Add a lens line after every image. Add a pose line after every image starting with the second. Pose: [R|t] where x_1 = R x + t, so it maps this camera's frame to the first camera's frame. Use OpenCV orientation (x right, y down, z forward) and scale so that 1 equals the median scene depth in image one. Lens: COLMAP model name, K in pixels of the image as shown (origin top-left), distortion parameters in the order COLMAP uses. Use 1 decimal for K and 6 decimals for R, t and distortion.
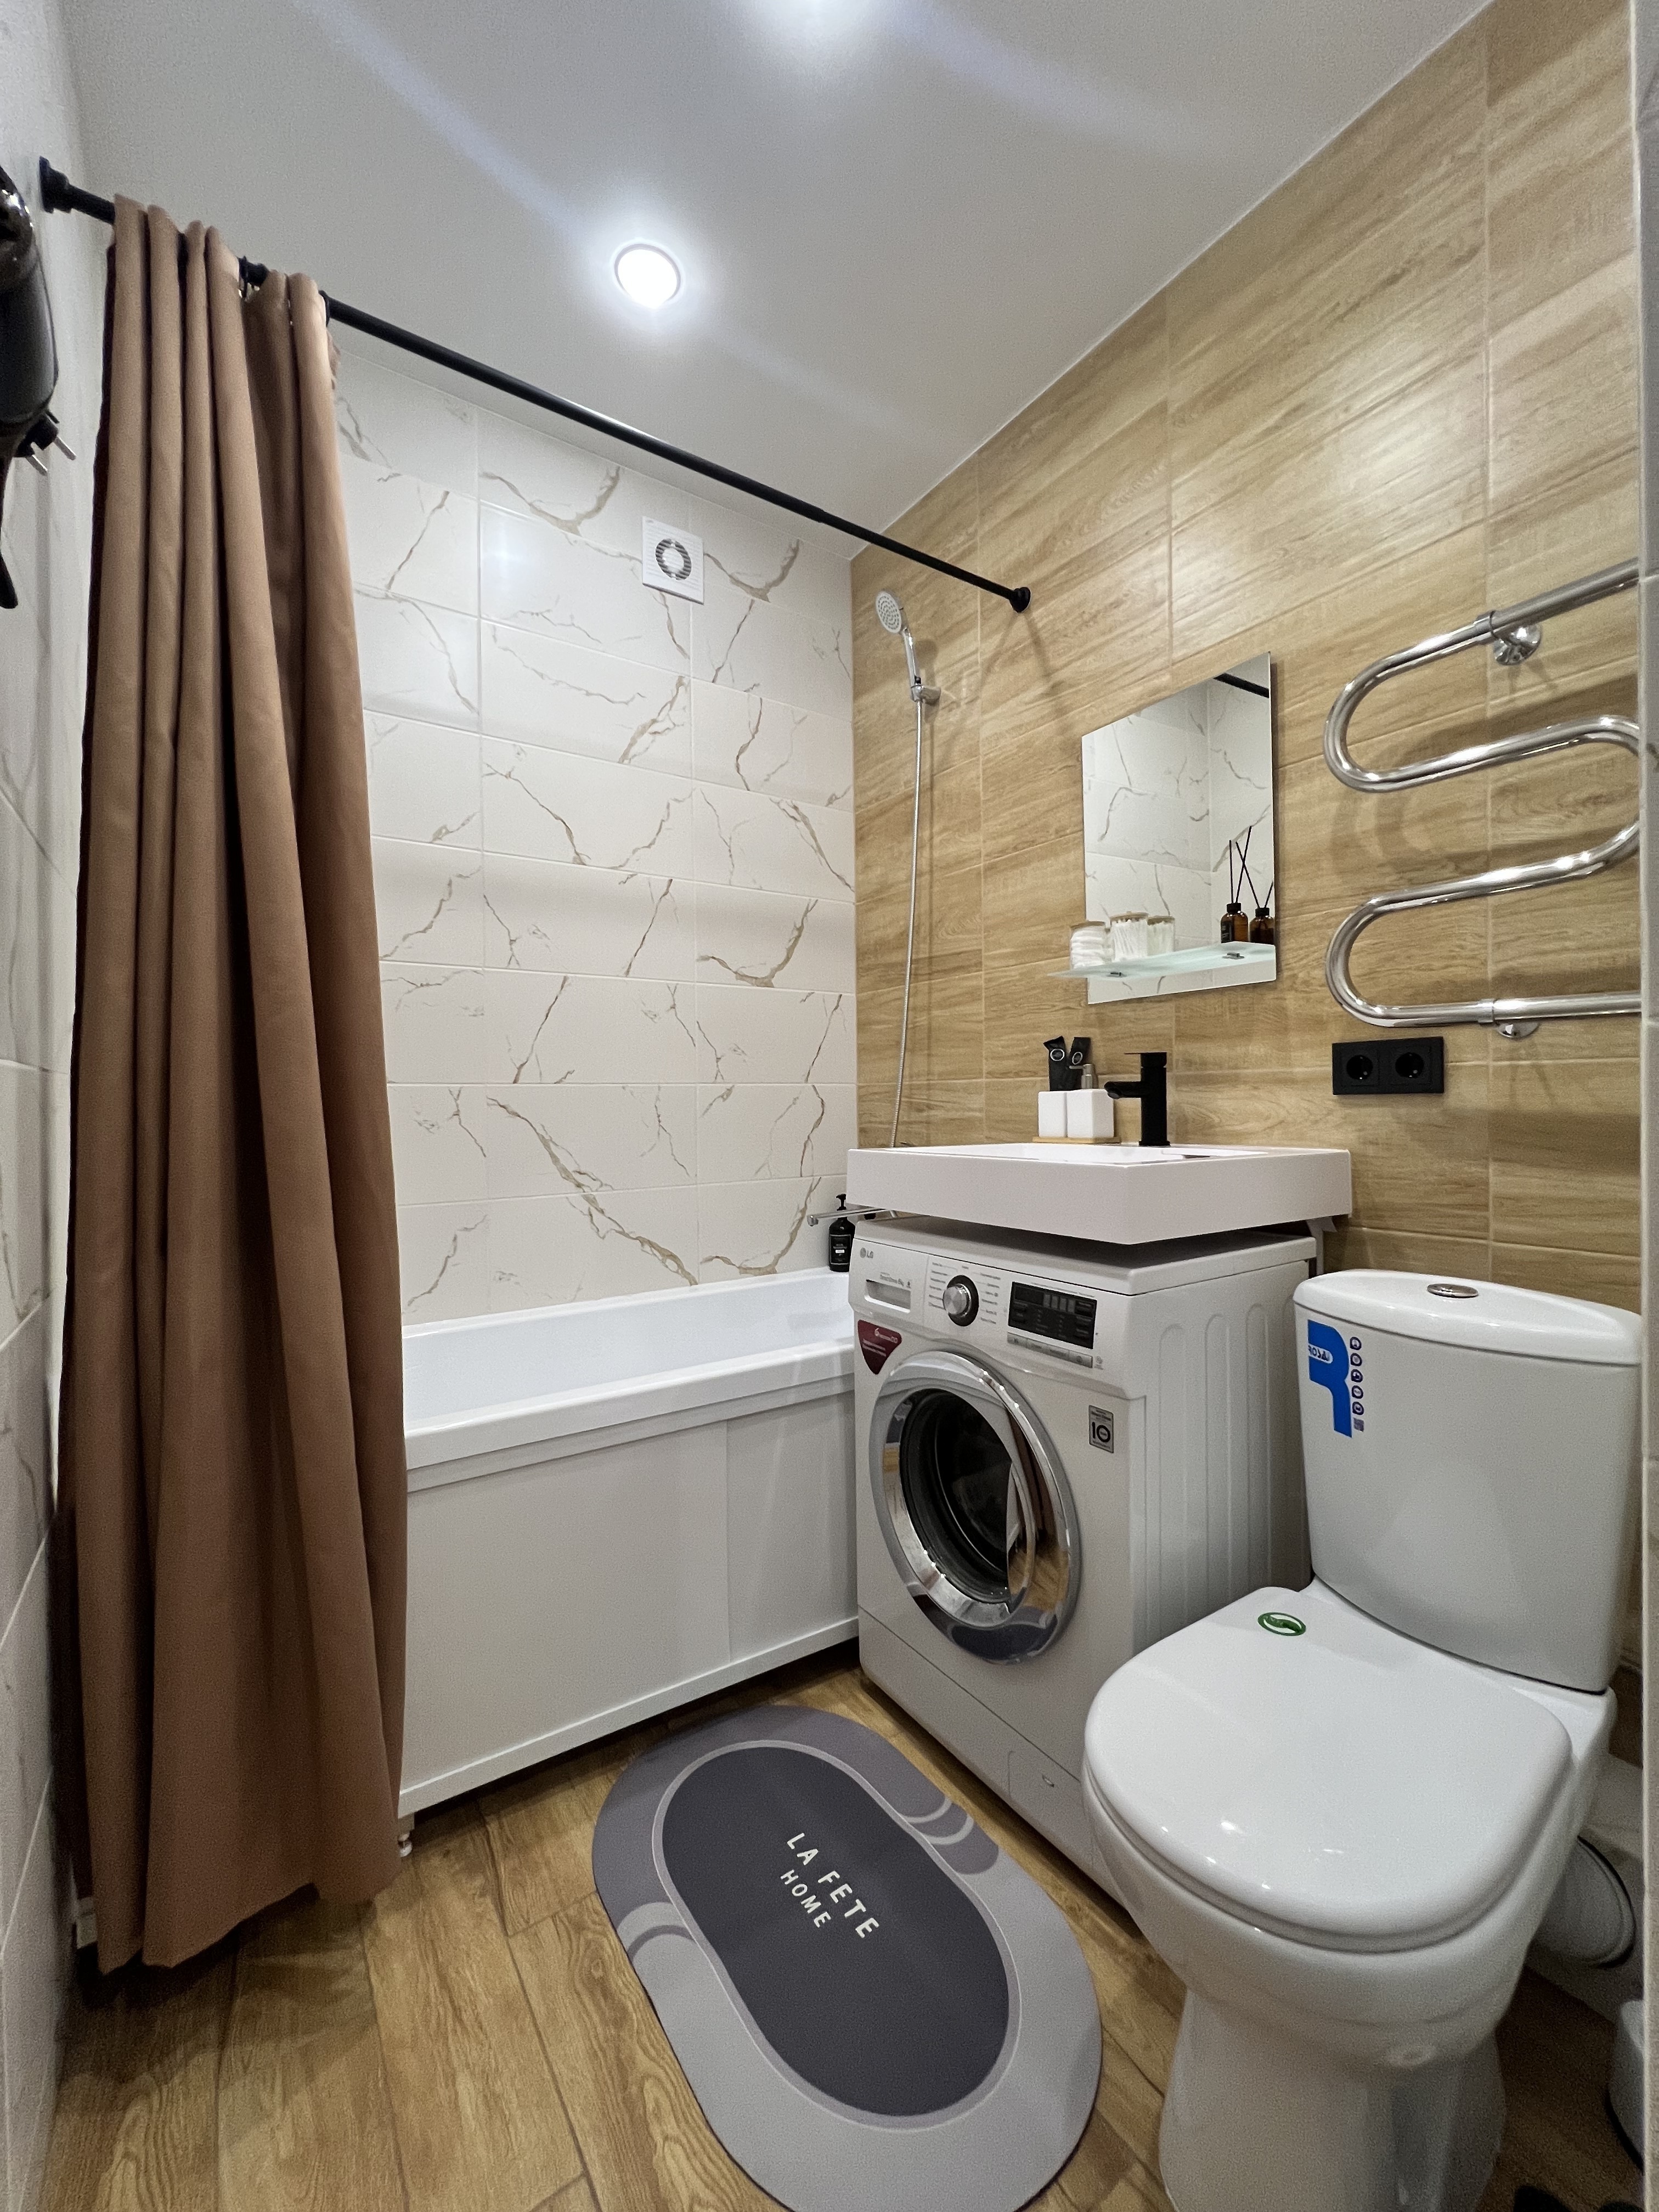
lens RADIAL K [[888.9, 0, 827.6], [0, 888.9, 1104.9], [0, 0, 1]] dist [0.002711, 0.000080]
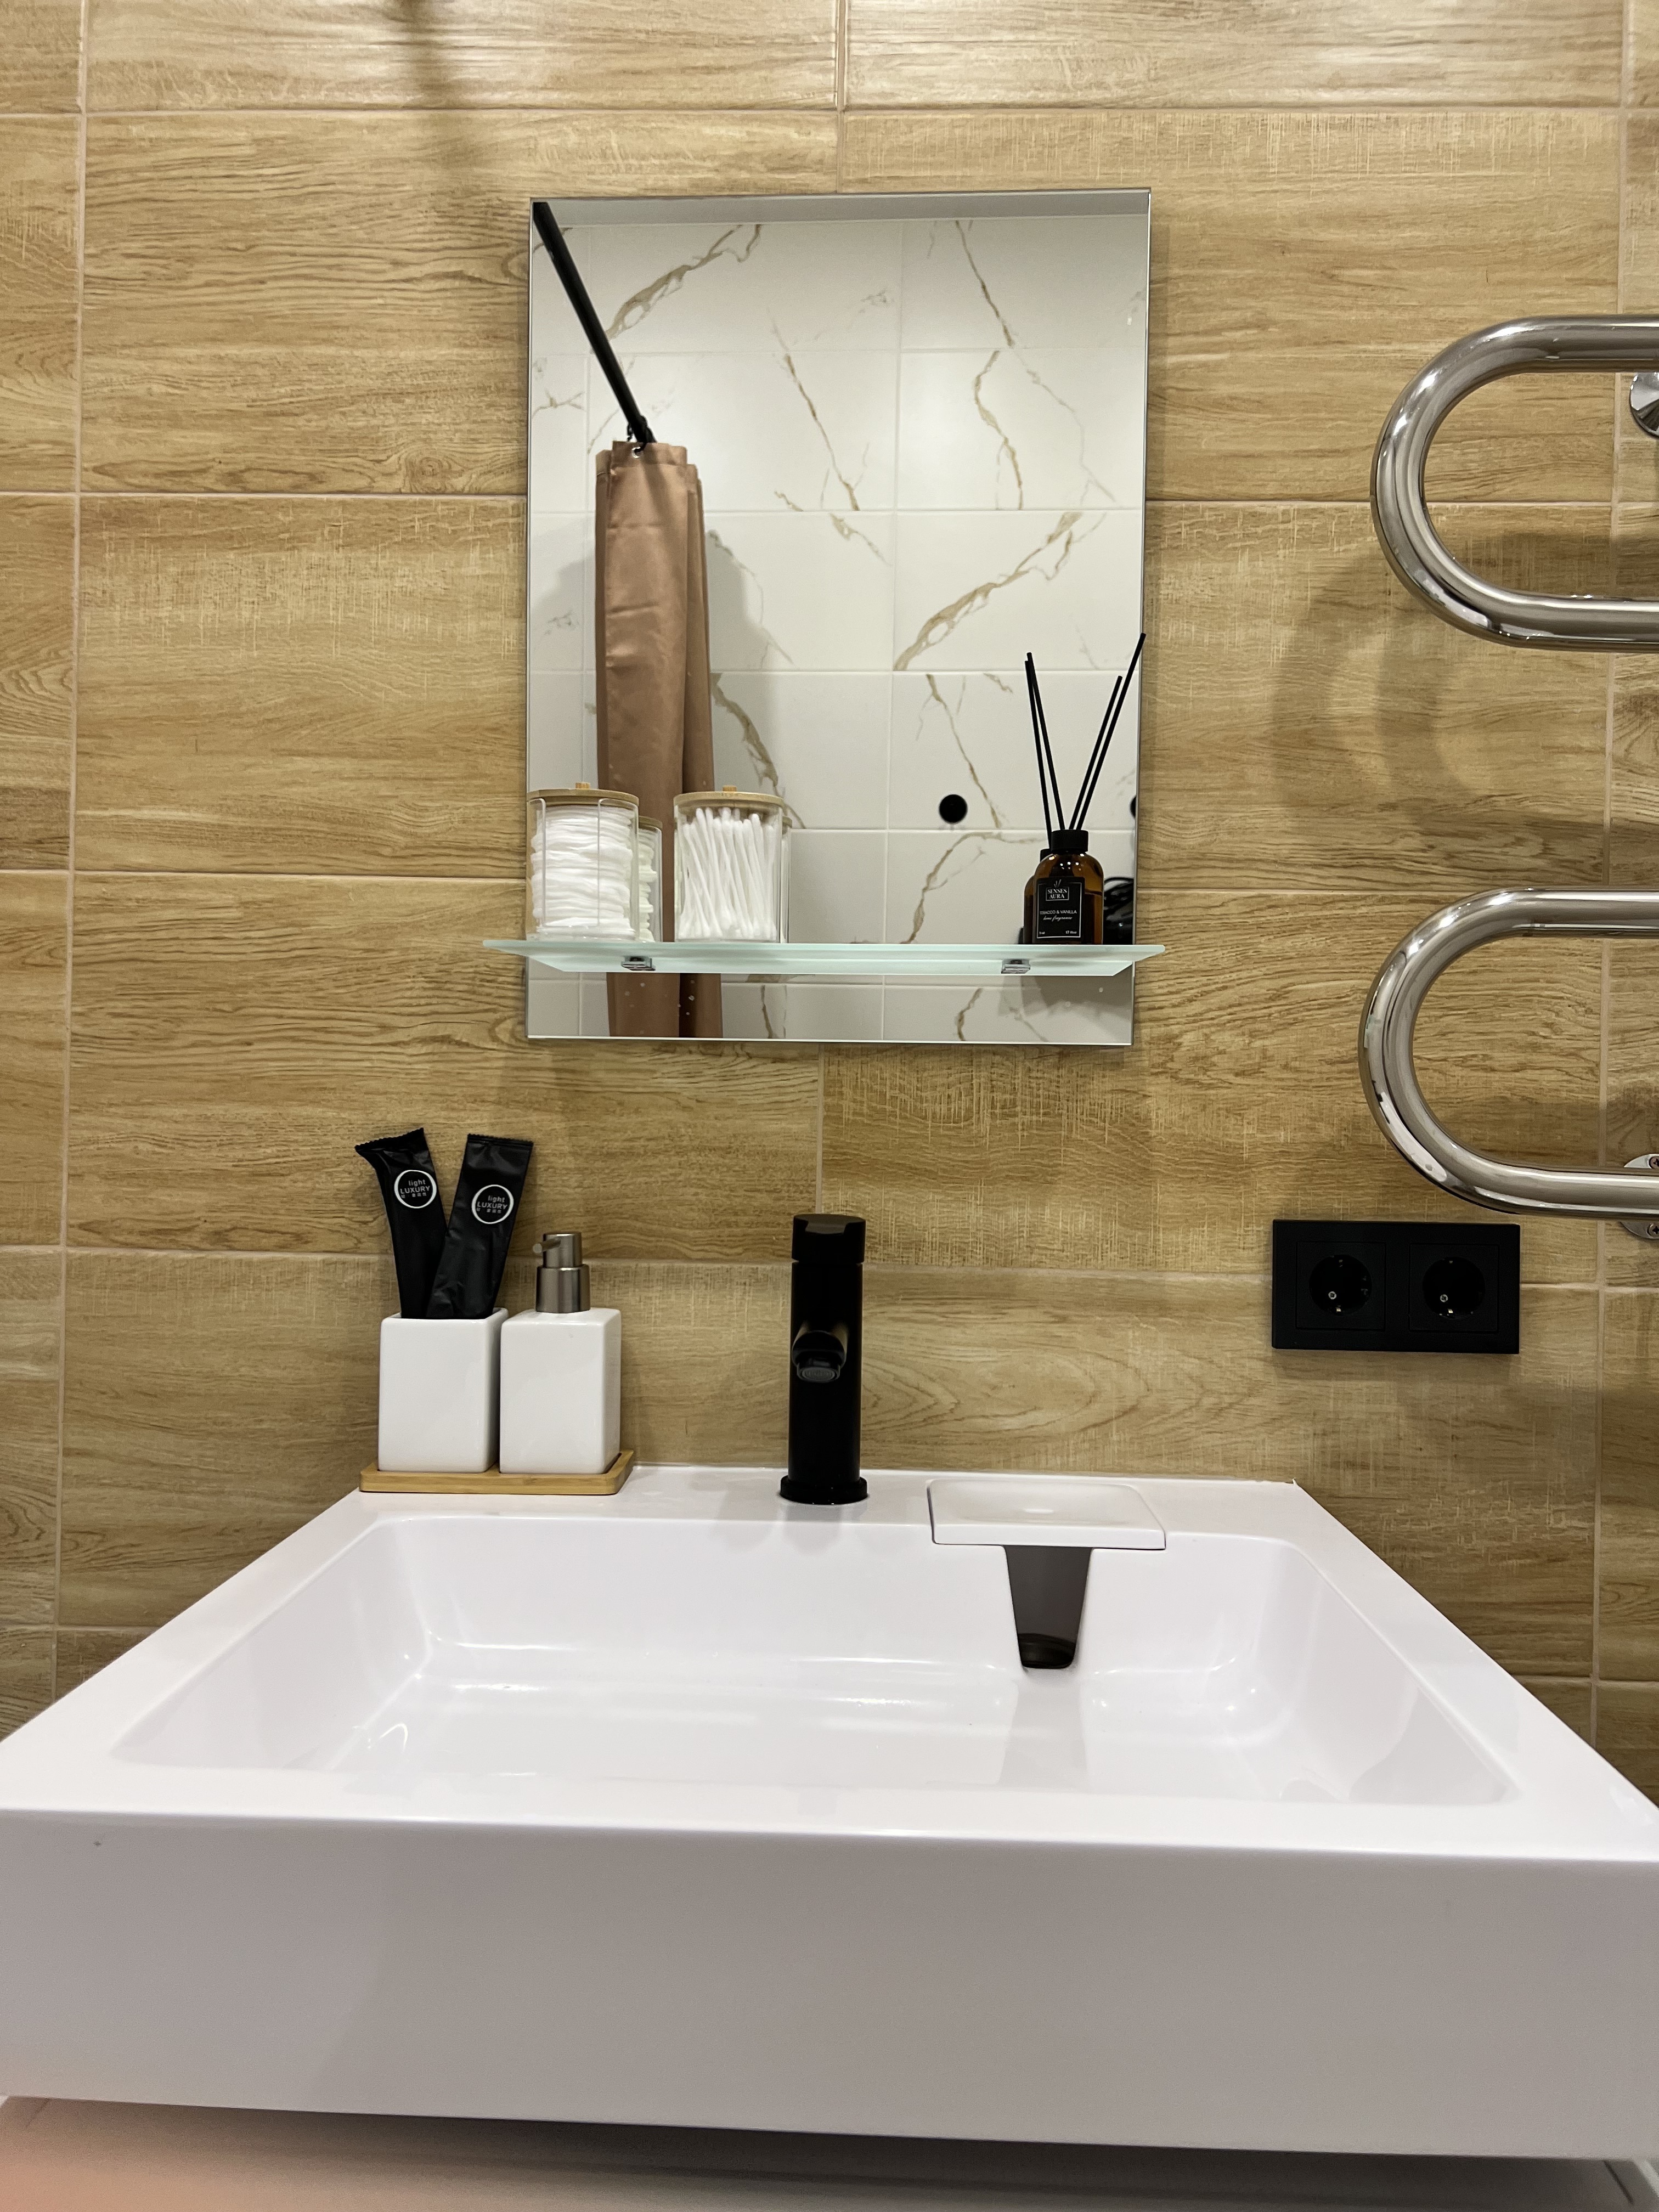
lens RADIAL K [[1672.4, 0, 832.2], [0, 1672.4, 1094.5], [0, 0, 1]] dist [0.023888, -0.008498]
pose [[0.594246, 0.022999, 0.803954, -0.160299], [-0.020617, 0.999698, -0.013359, -0.108037], [-0.804019, -0.008637, 0.594541, 0.683212]]
